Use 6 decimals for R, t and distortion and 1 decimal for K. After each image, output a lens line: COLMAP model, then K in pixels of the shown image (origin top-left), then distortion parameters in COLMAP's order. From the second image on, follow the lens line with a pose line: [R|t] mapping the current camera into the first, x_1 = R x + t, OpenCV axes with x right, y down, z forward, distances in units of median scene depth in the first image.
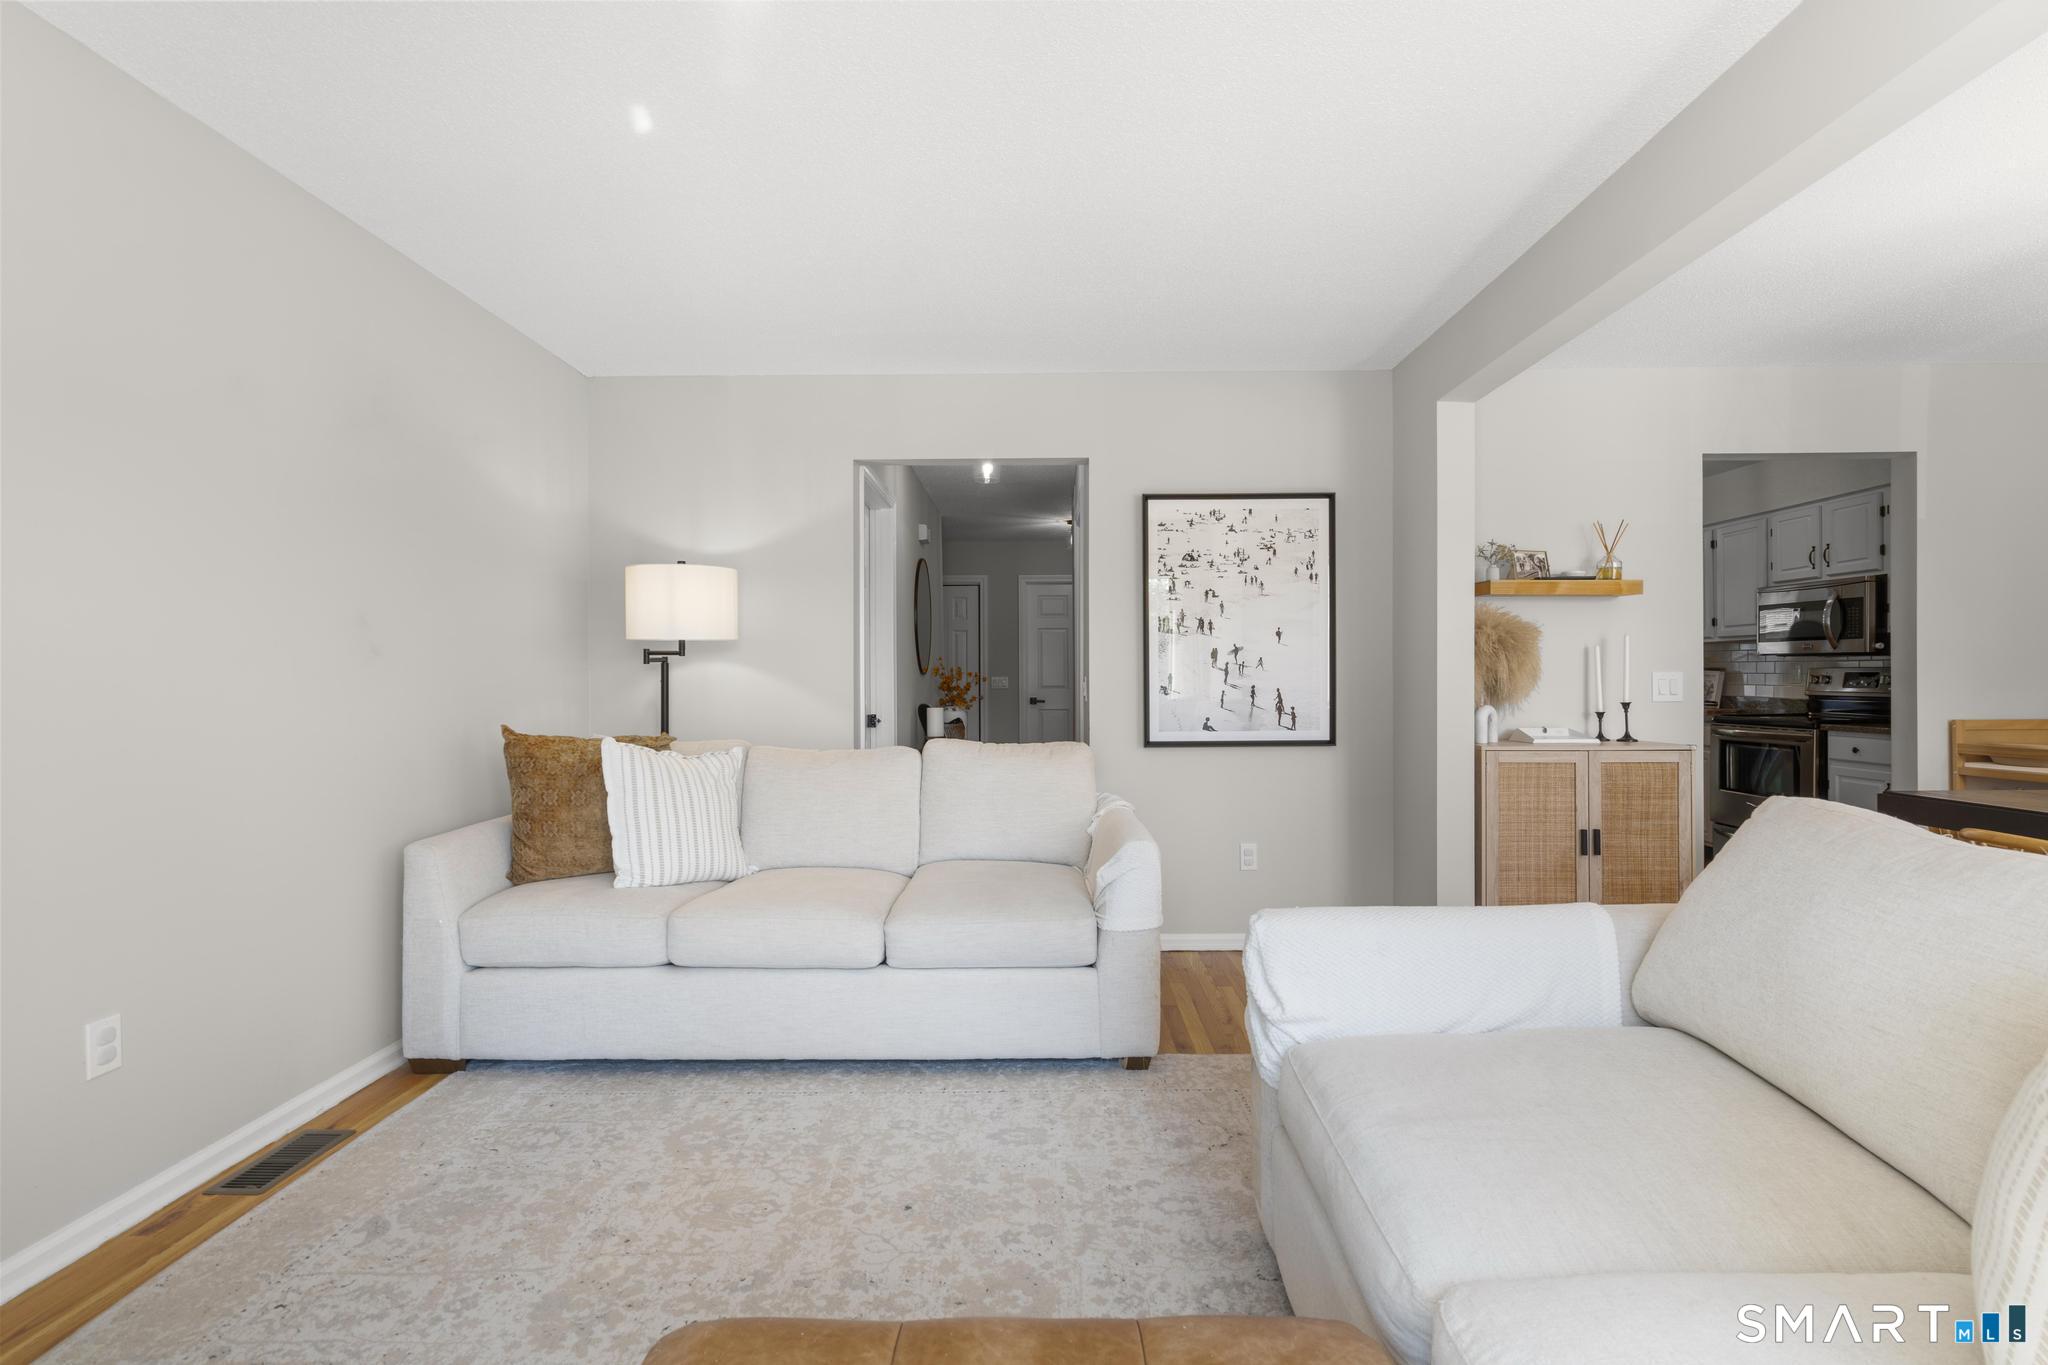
lens RADIAL K [[926.4, 0, 1031.2], [0, 926.4, 680.0], [0, 0, 1]] dist [-0.001235, 0.000824]
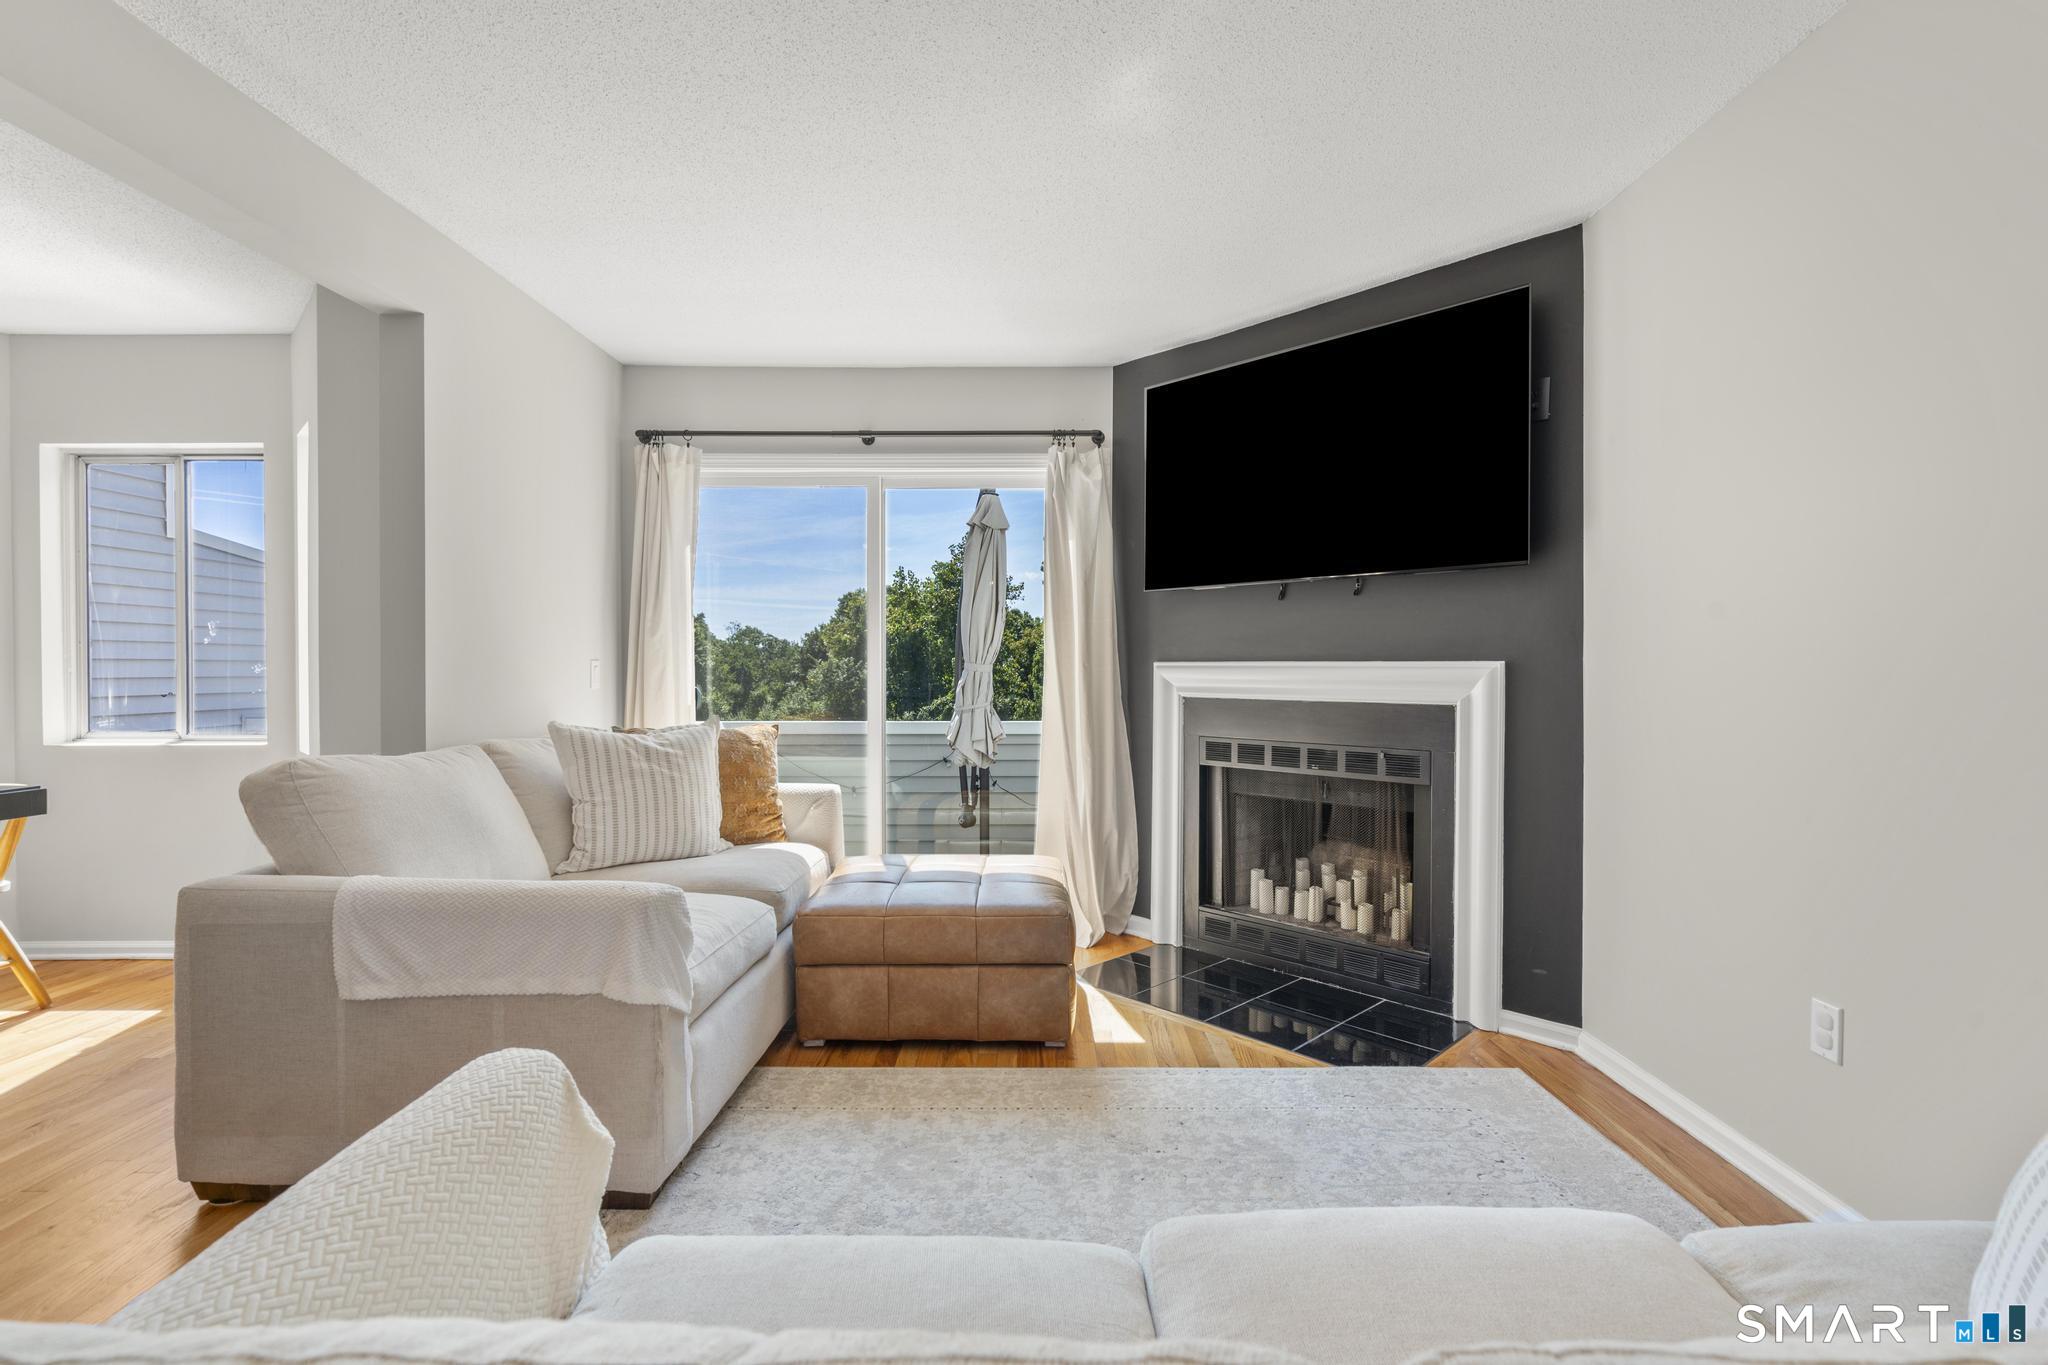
lens RADIAL K [[926.4, 0, 1029.8], [0, 926.4, 675.6], [0, 0, 1]] dist [-0.001235, 0.000824]
pose [[-0.999981, 0.005049, -0.003530, -0.079583], [0.005007, 0.999917, 0.011862, 0.001870], [0.003589, 0.011844, -0.999923, 1.014090]]
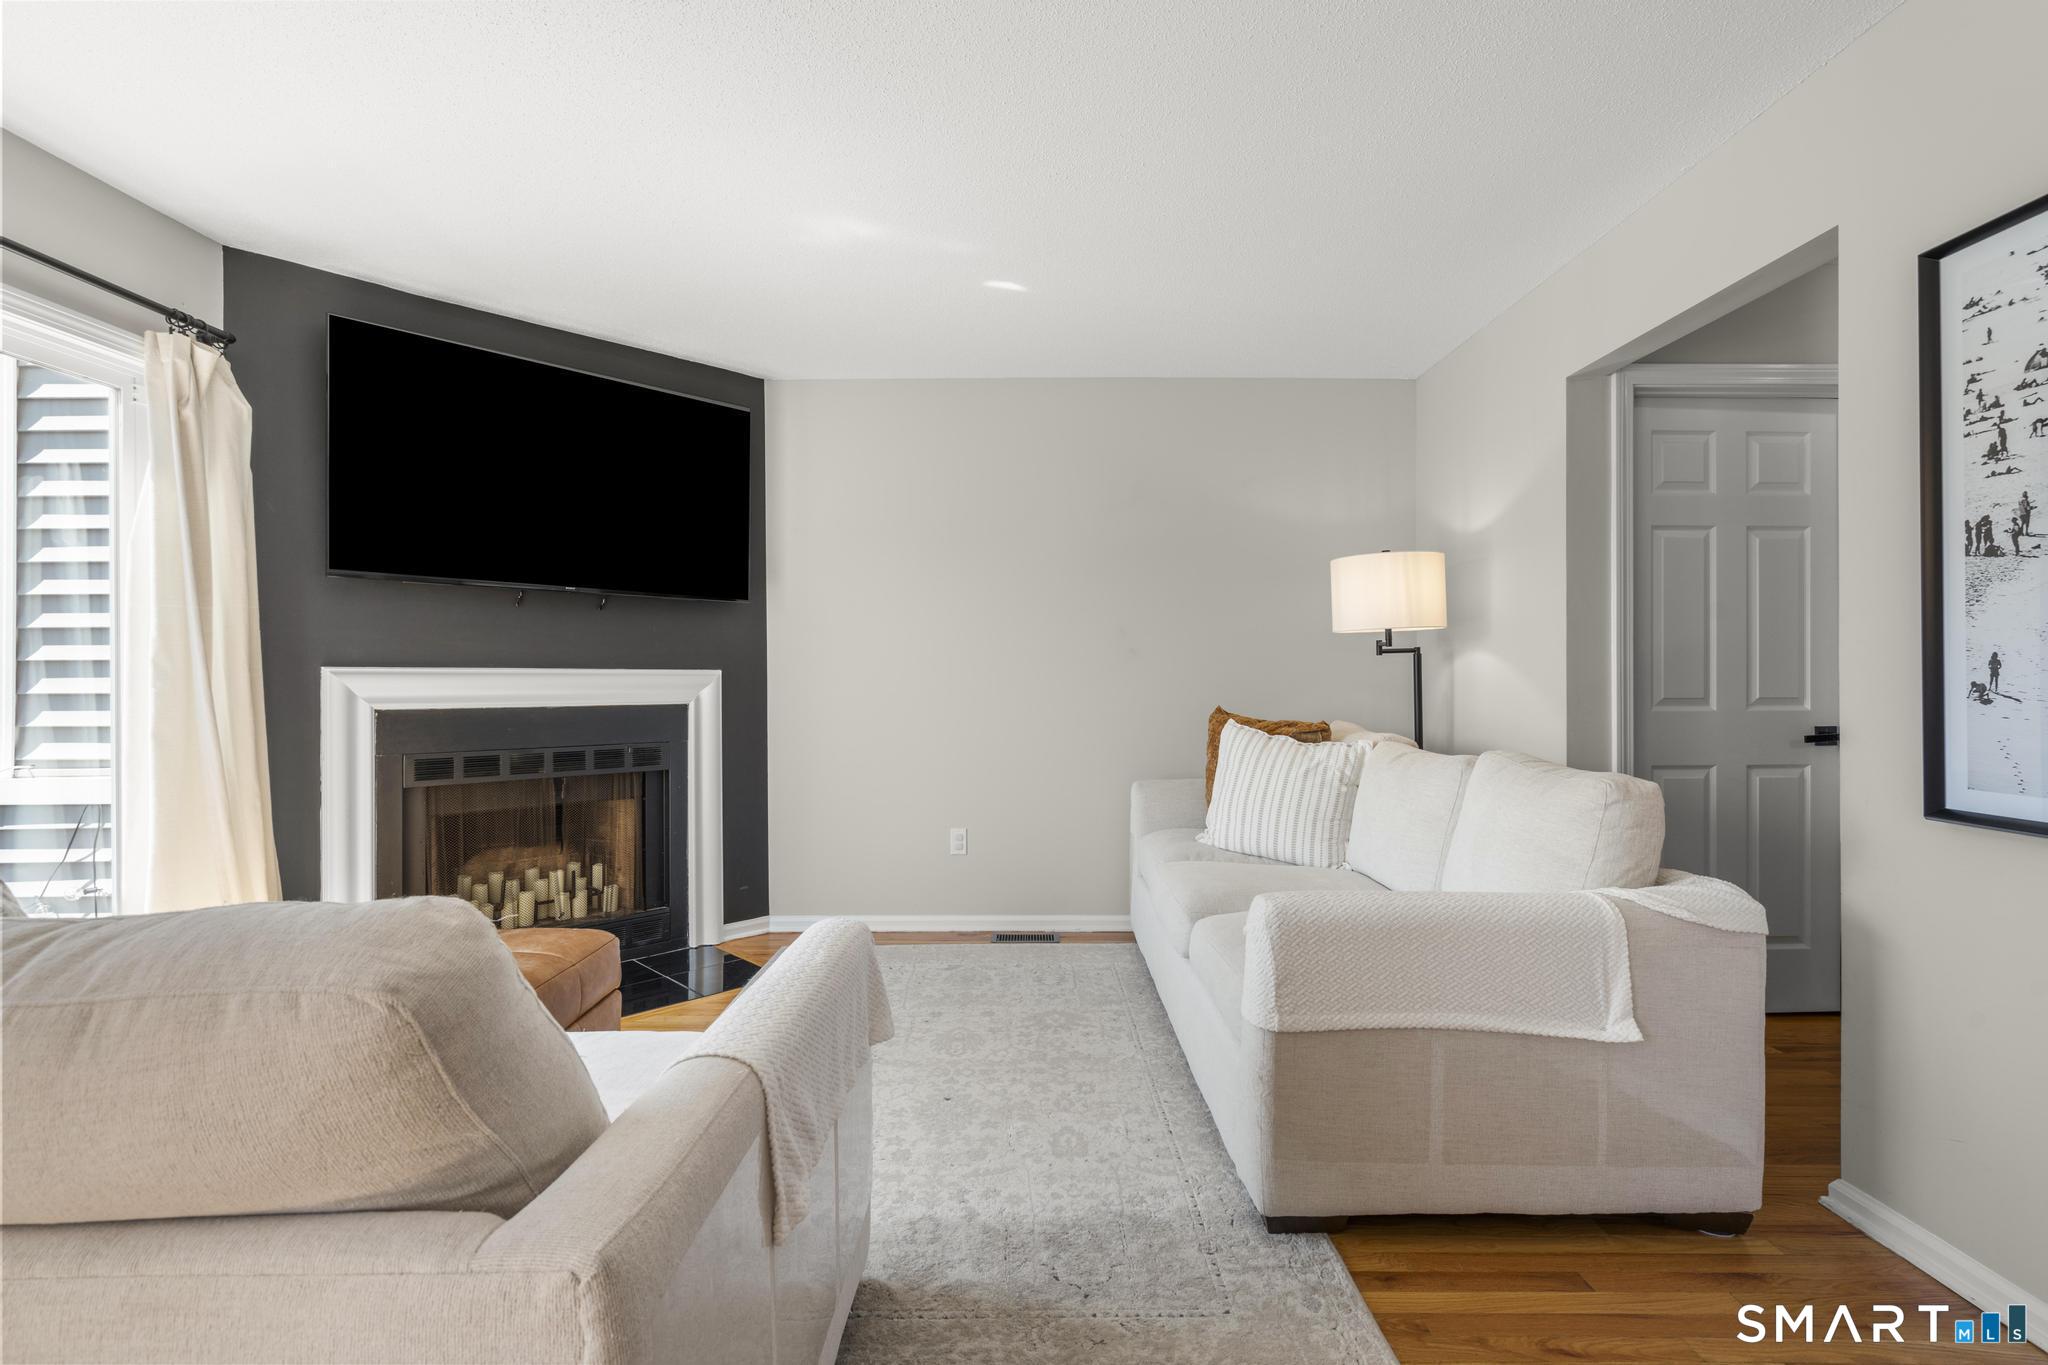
lens RADIAL K [[926.4, 0, 1030.8], [0, 926.4, 675.7], [0, 0, 1]] dist [-0.001235, 0.000824]
pose [[0.013153, 0.002573, -0.999910, 0.583698], [-0.002838, 0.999993, 0.002536, 0.003583], [0.999909, 0.002804, 0.013160, 0.584247]]
